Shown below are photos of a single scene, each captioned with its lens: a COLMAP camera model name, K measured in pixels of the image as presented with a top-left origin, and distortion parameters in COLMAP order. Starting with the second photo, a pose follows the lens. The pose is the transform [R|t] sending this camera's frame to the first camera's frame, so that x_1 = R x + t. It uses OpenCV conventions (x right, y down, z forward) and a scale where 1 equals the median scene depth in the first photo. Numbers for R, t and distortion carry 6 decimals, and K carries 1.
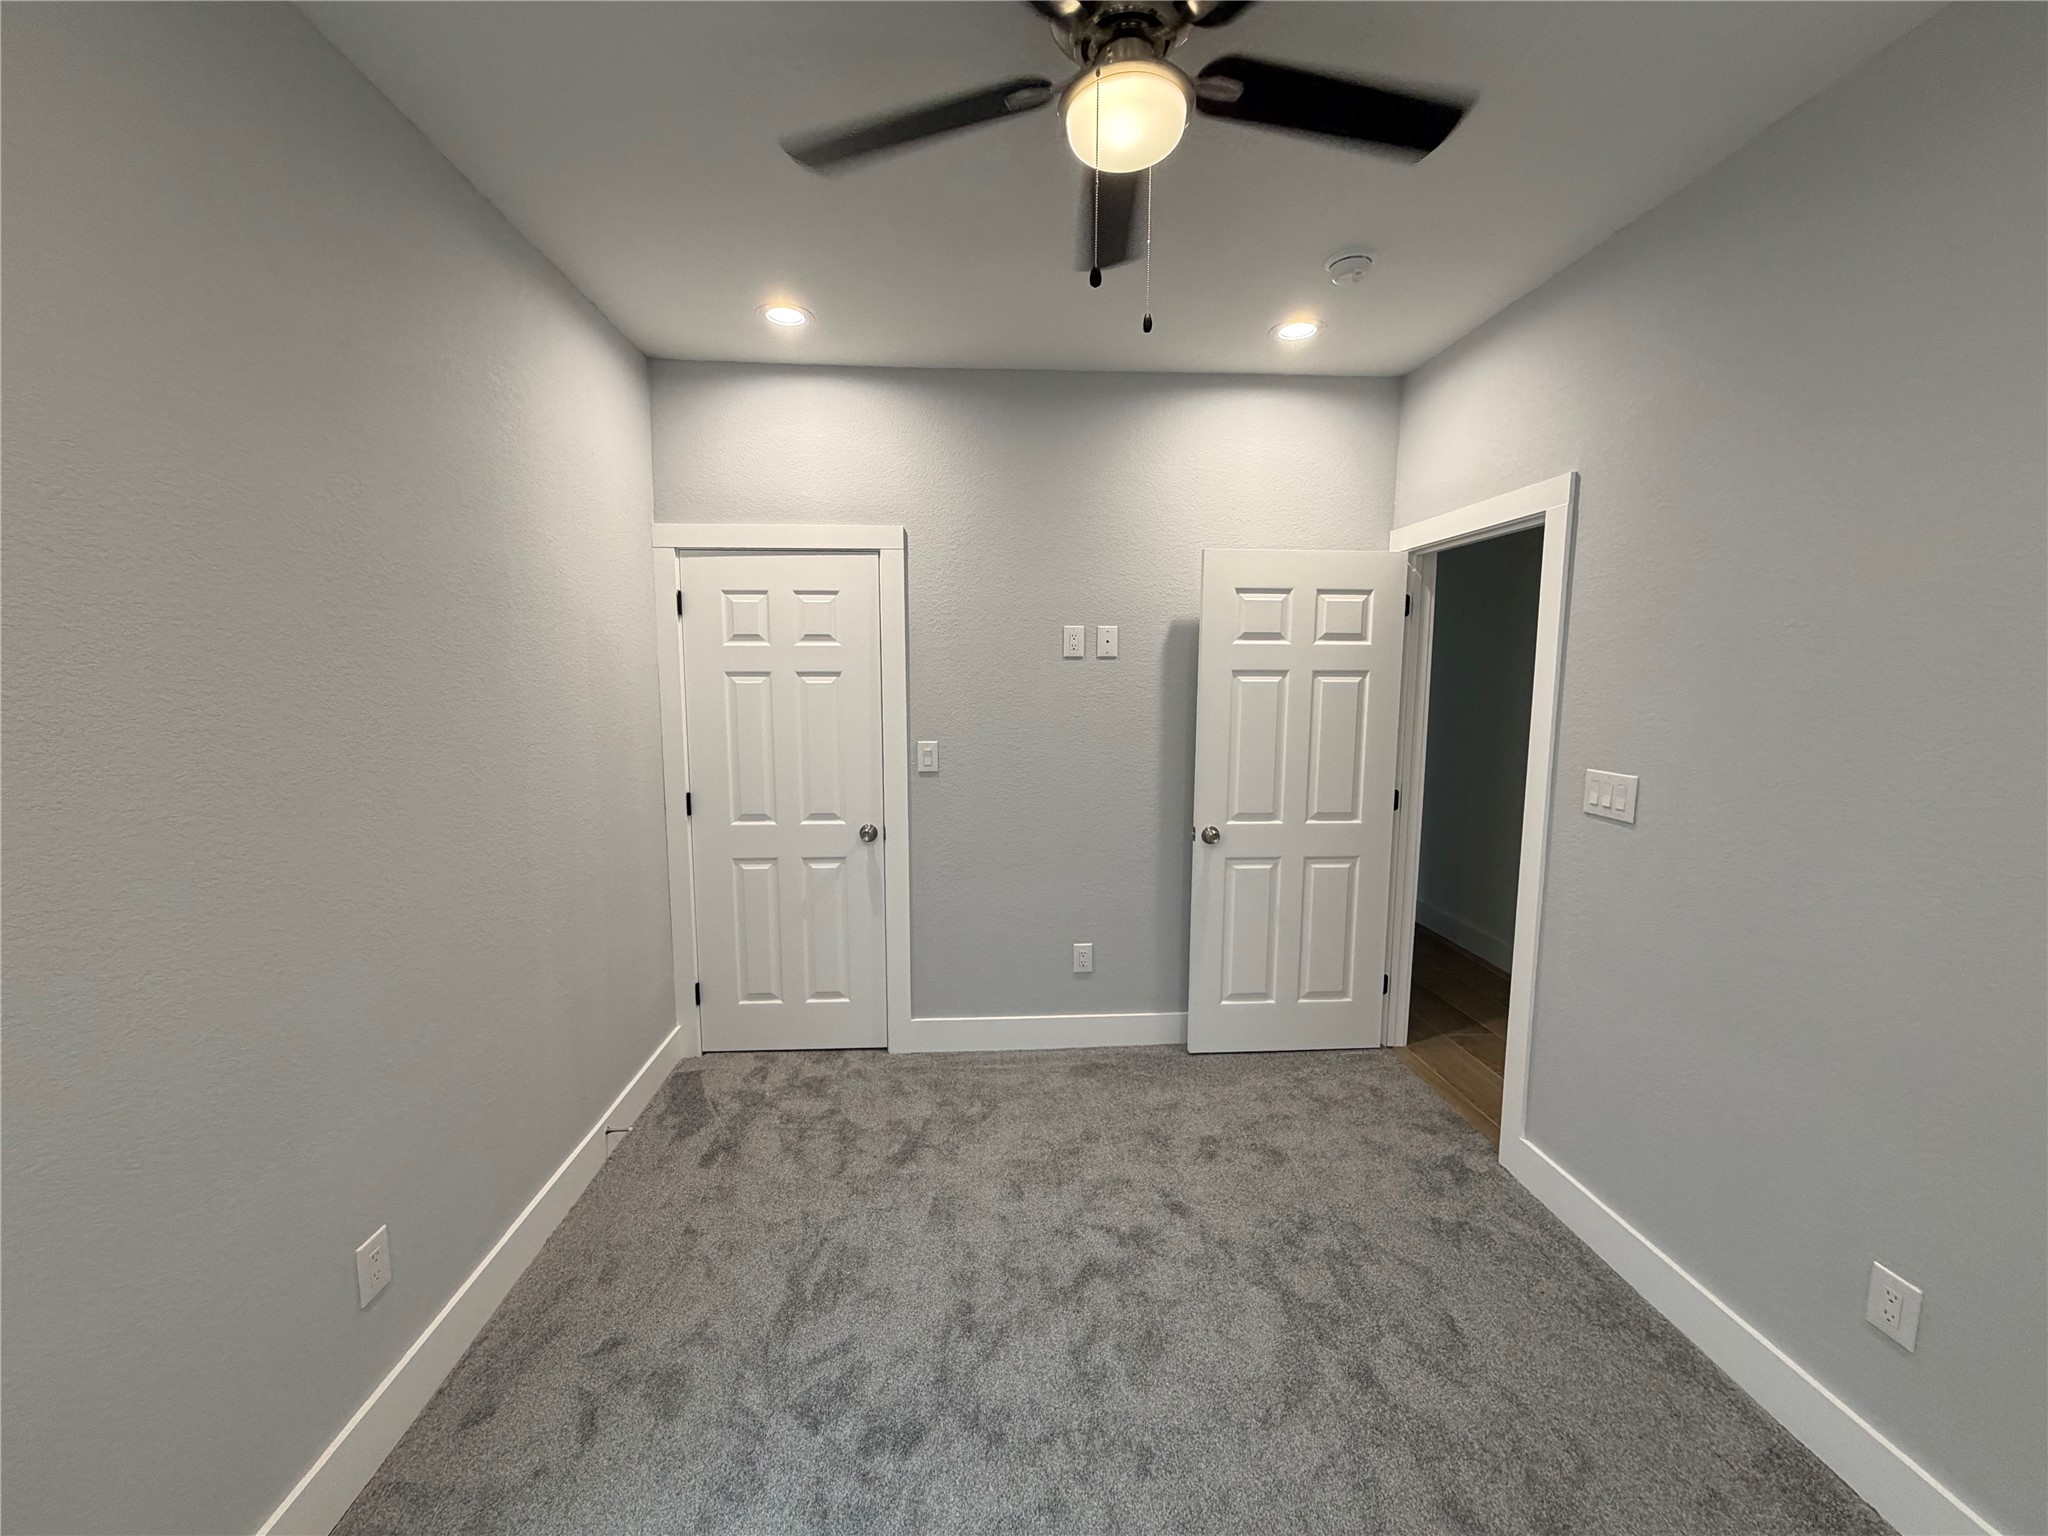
lens RADIAL K [[816.3, 0, 1015.8], [0, 816.3, 762.0], [0, 0, 1]] dist [0.002054, -0.000220]
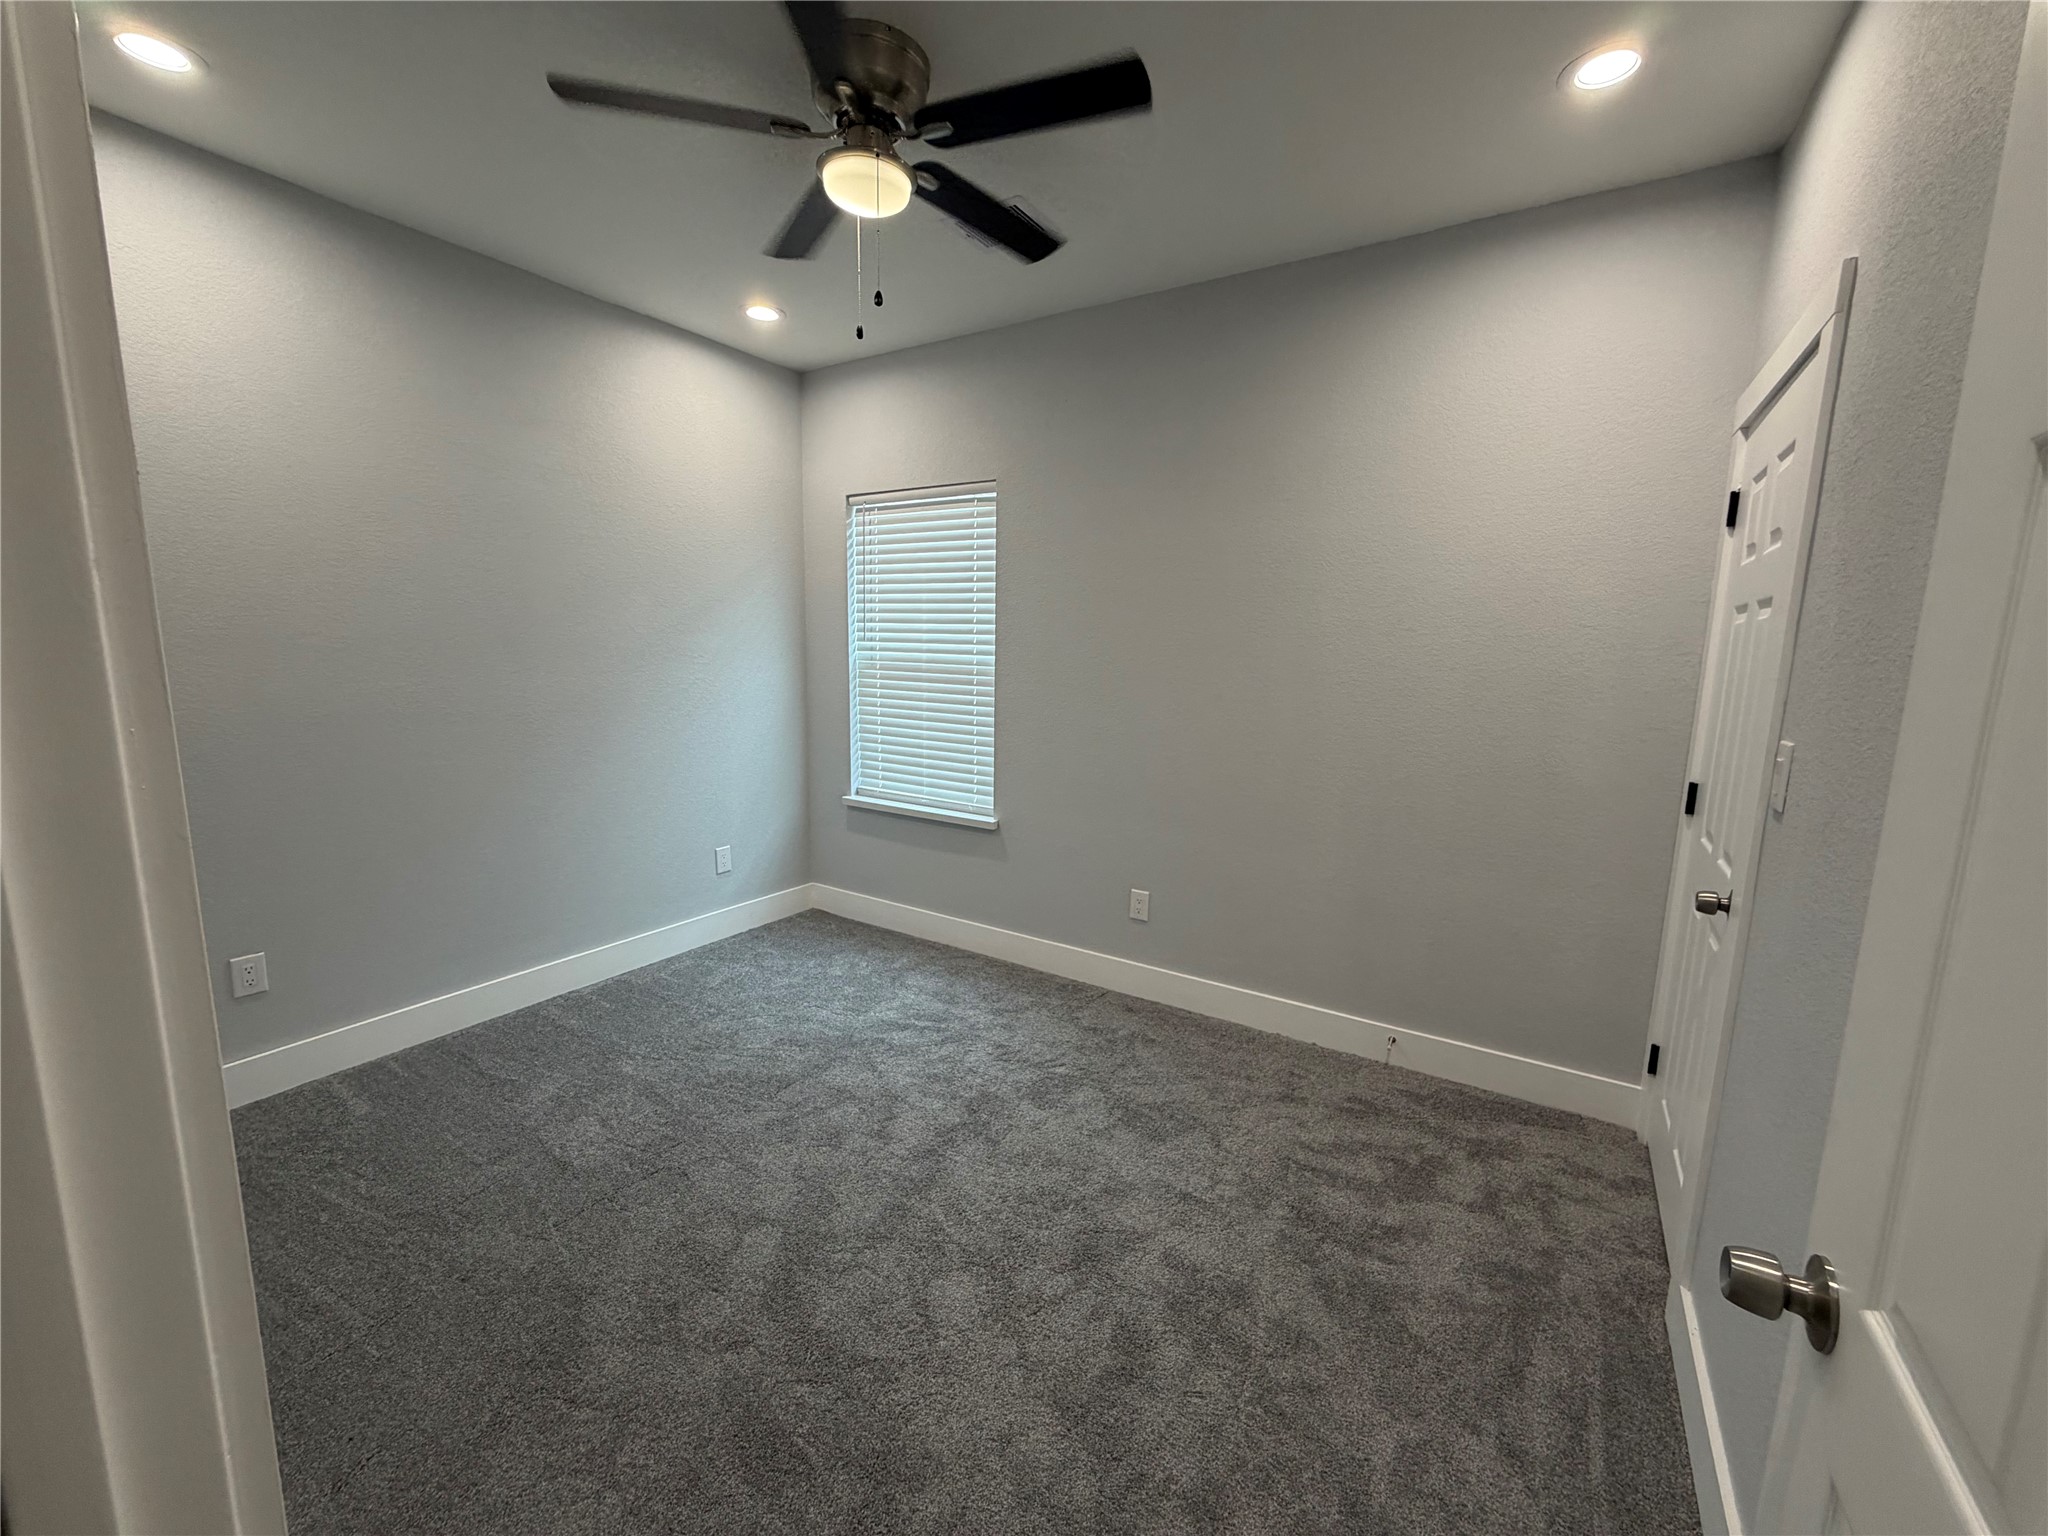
lens RADIAL K [[816.3, 0, 1015.8], [0, 816.3, 762.0], [0, 0, 1]] dist [0.002054, -0.000220]
pose [[-0.582801, 0.110001, -0.805136, 0.627819], [-0.105151, 0.972257, 0.208947, -0.083507], [0.805783, 0.206435, -0.555066, 1.123974]]
